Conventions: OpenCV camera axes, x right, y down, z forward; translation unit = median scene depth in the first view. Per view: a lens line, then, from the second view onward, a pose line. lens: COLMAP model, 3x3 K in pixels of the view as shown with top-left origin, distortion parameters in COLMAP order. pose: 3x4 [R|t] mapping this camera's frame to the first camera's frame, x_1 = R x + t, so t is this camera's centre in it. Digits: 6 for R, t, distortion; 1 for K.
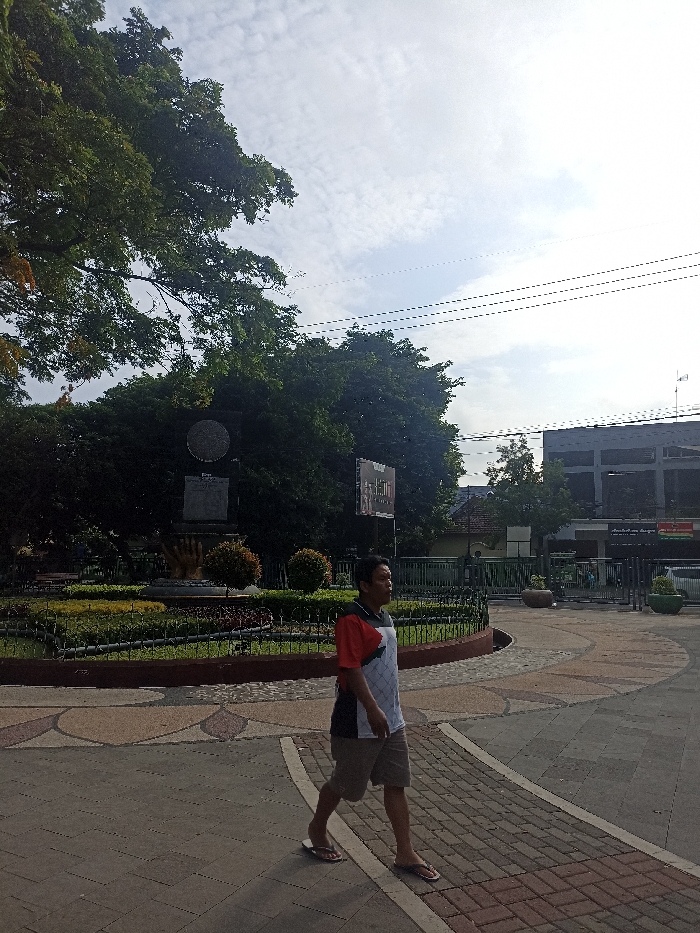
lens RADIAL K [[676.7, 0, 350.0], [0, 676.7, 466.5], [0, 0, 1]] dist [0.004823, -0.007430]
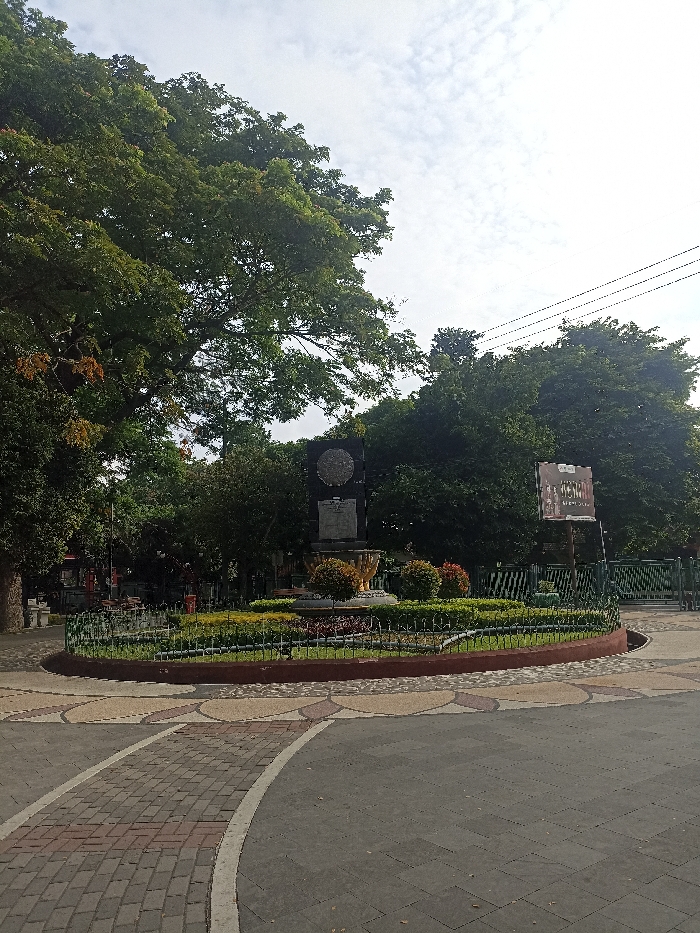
lens RADIAL K [[676.7, 0, 350.0], [0, 676.7, 466.5], [0, 0, 1]] dist [0.004823, -0.007430]
pose [[0.894990, -0.109002, -0.432563, 0.184816], [0.102644, 0.993988, -0.038102, 0.003253], [0.434116, -0.010299, 0.900798, 0.006959]]
